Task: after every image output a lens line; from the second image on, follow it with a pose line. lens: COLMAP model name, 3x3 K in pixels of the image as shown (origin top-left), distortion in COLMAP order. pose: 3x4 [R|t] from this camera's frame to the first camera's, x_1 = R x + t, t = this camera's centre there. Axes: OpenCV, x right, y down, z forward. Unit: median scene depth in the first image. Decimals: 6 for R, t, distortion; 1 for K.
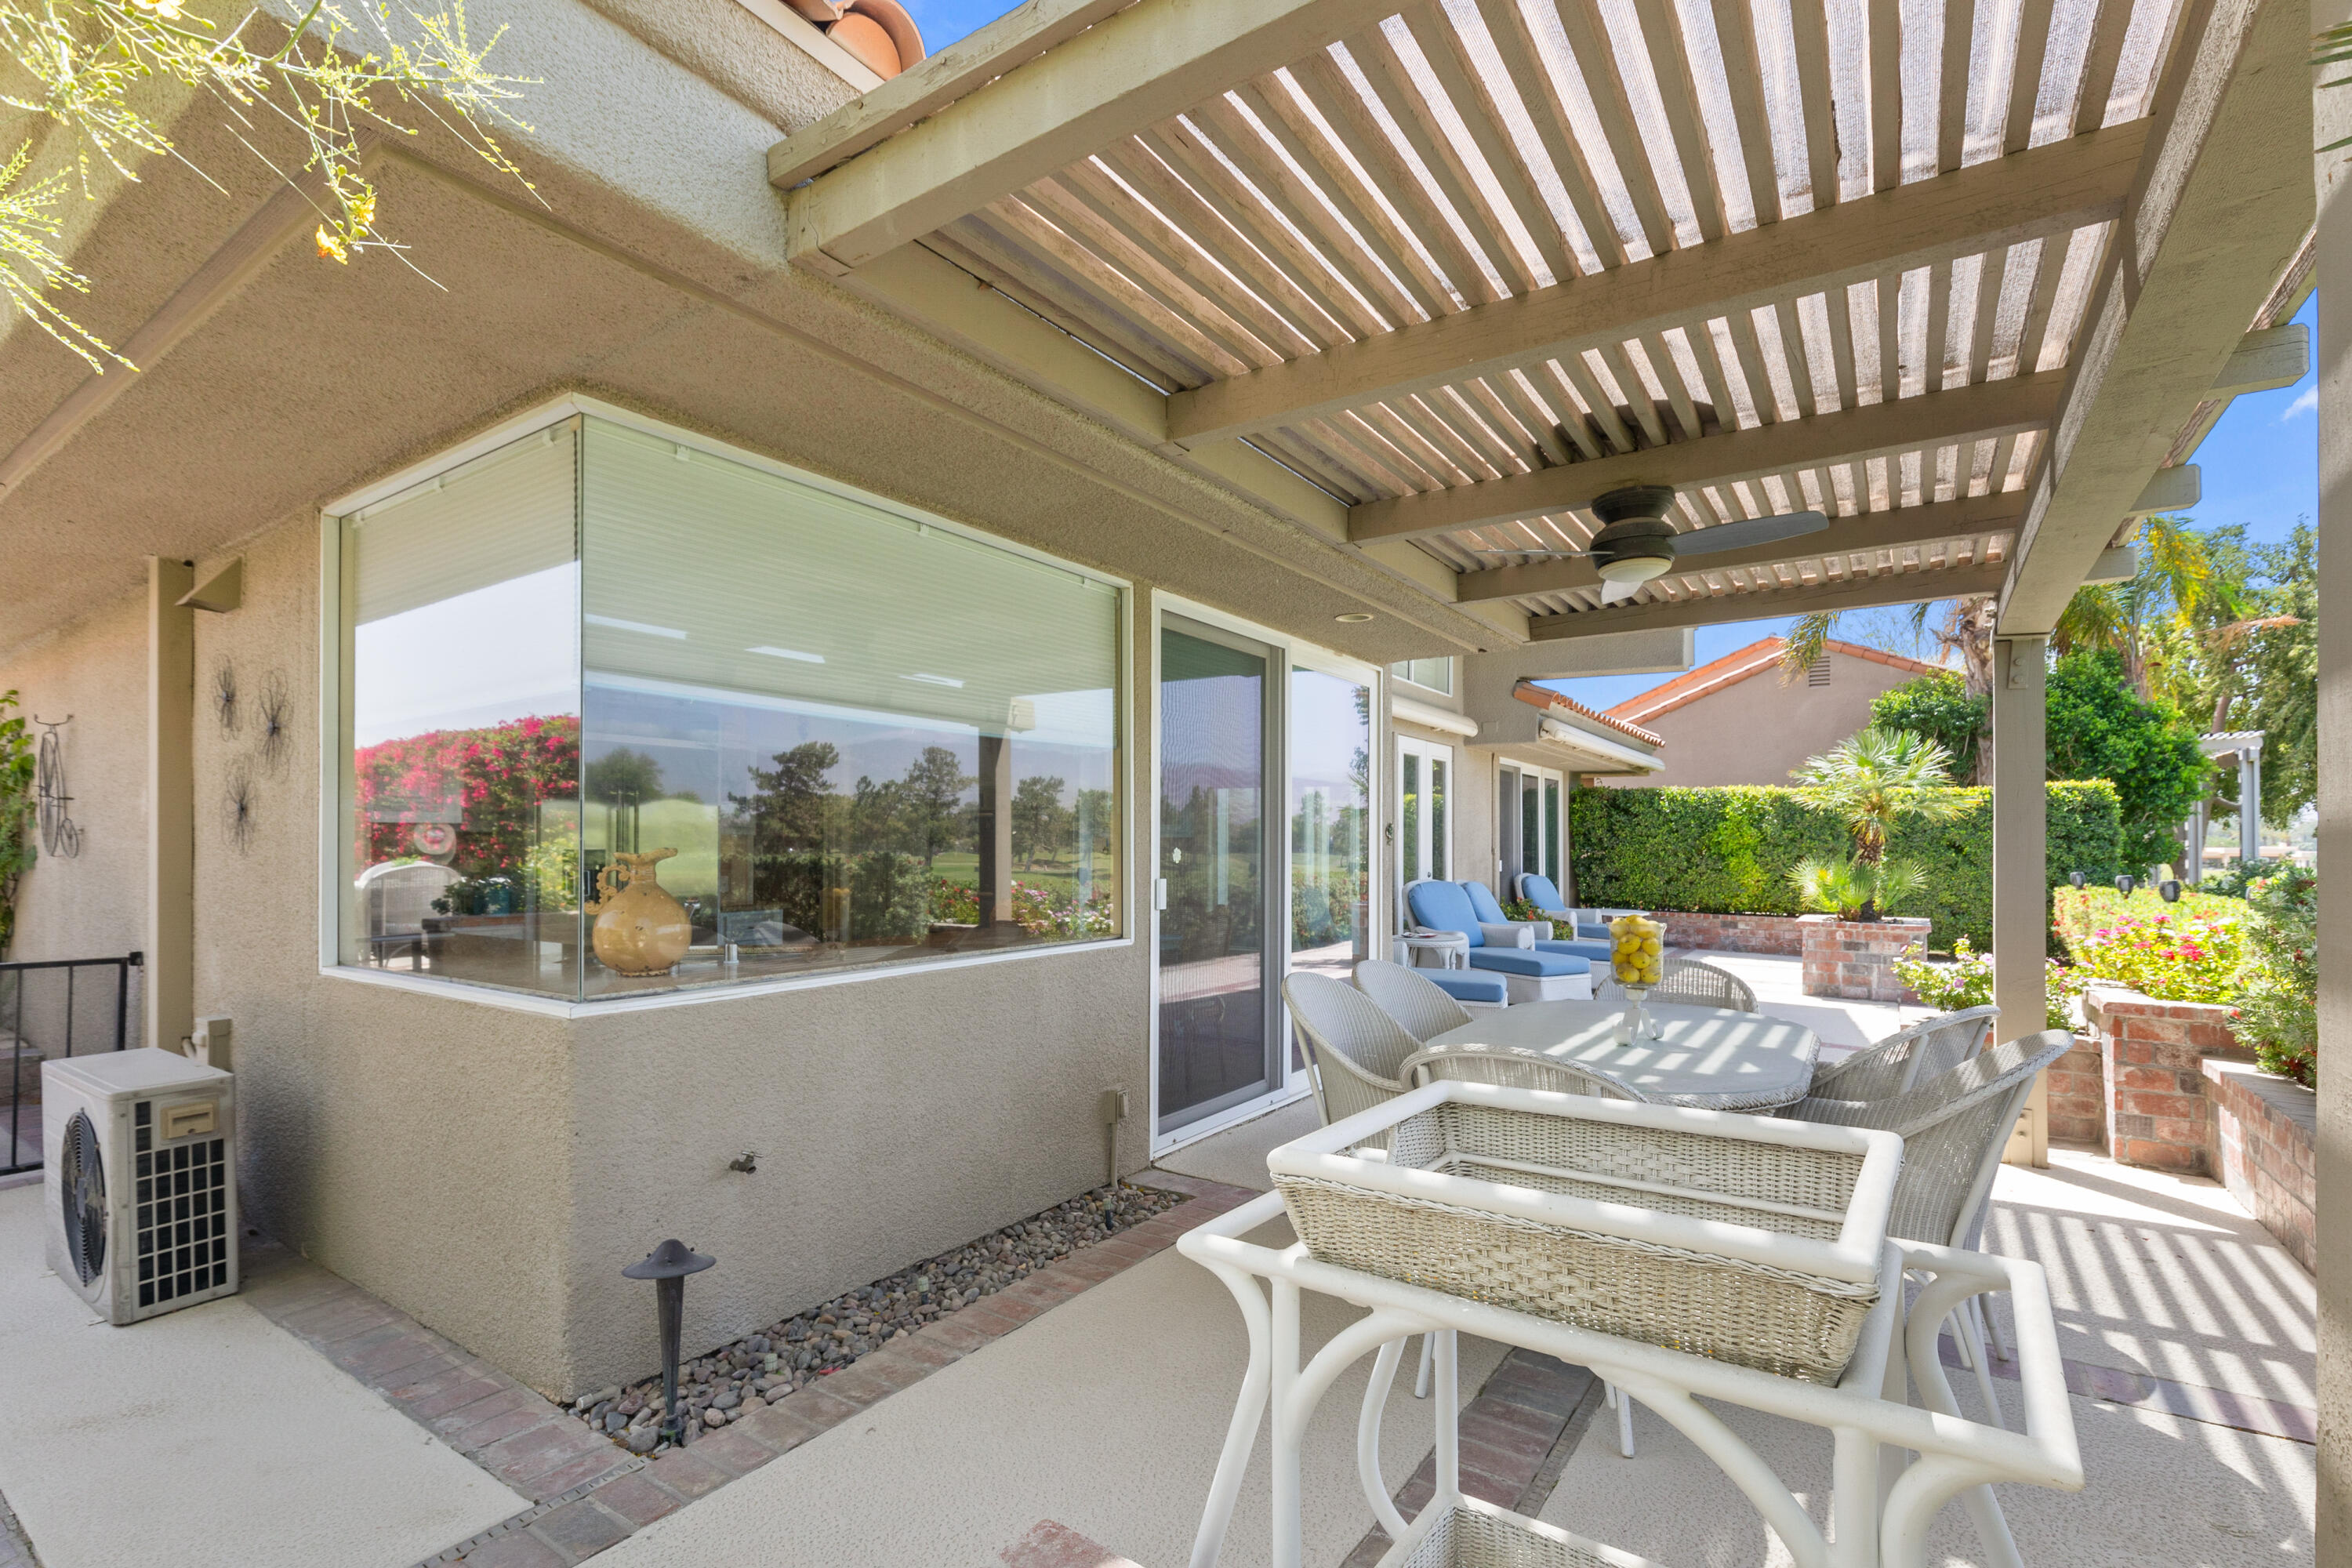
lens RADIAL K [[1071.6, 0, 1186.6], [0, 1071.6, 826.9], [0, 0, 1]] dist [0.003573, 0.000531]
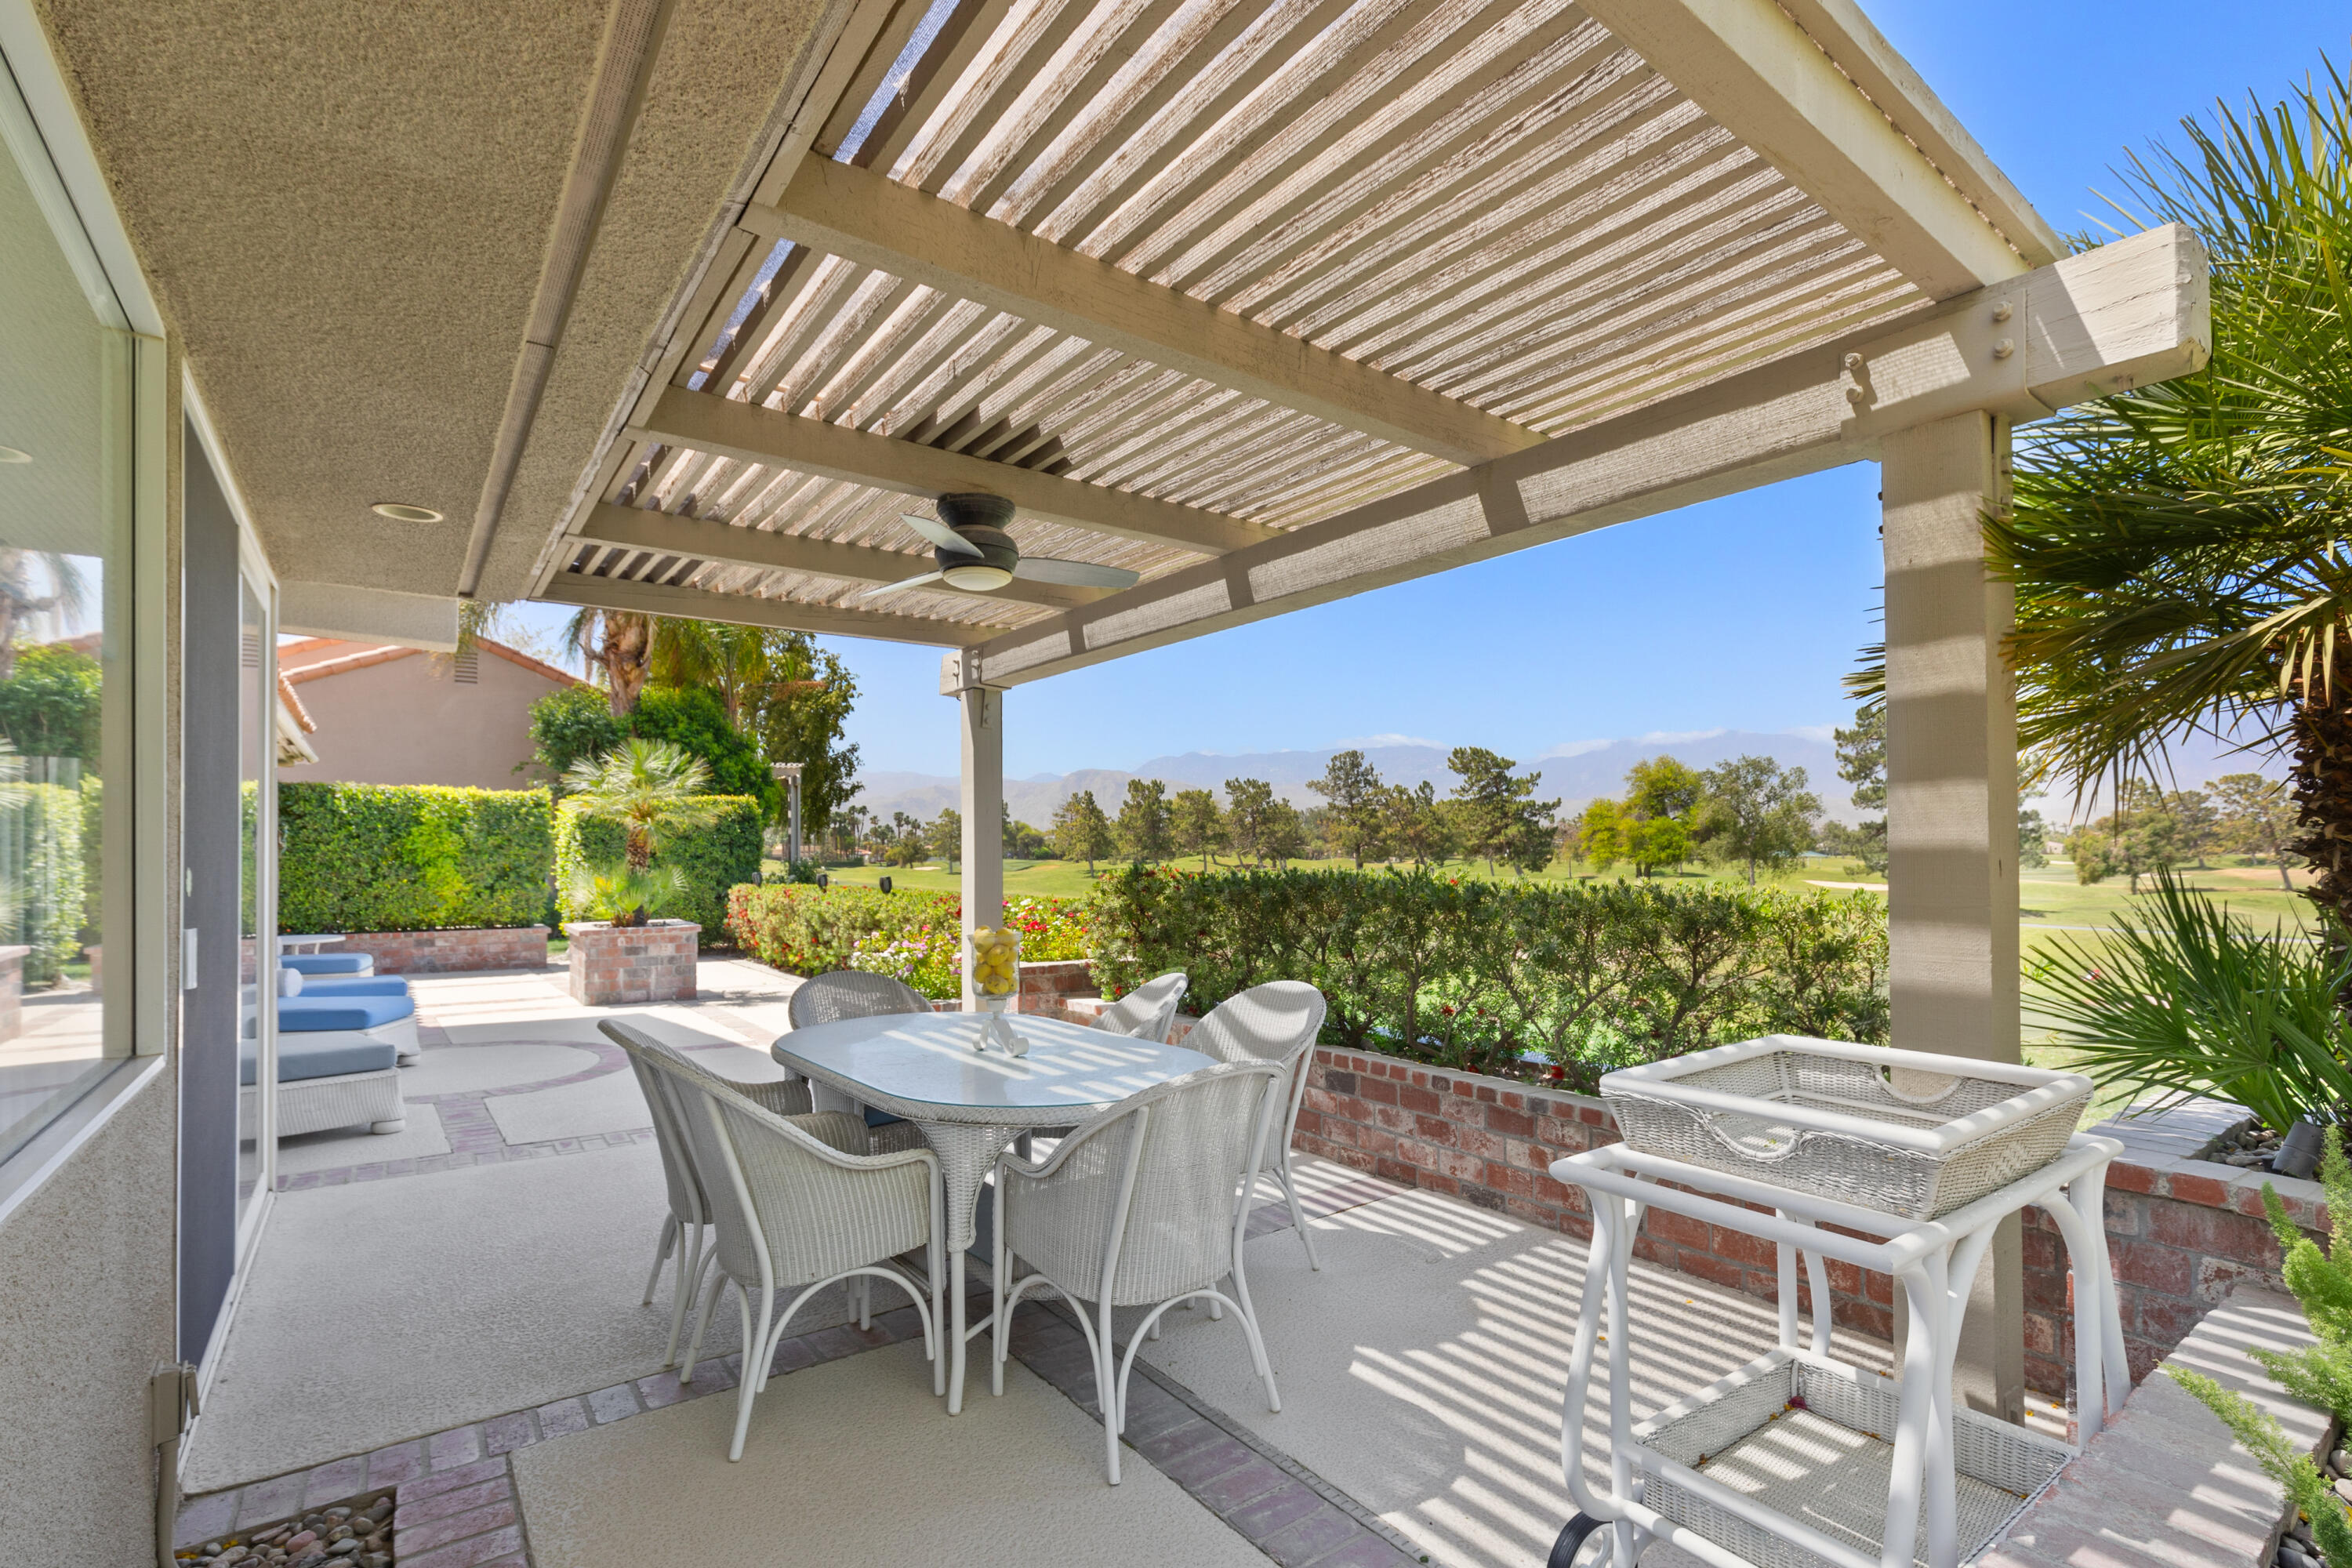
lens RADIAL K [[1071.6, 0, 1161.5], [0, 1071.6, 835.8], [0, 0, 1]] dist [0.003573, 0.000531]
pose [[0.343766, 0.005098, 0.939042, -0.118623], [-0.008753, 0.999959, -0.002224, -0.000174], [-0.939015, -0.007454, 0.343796, 0.131108]]
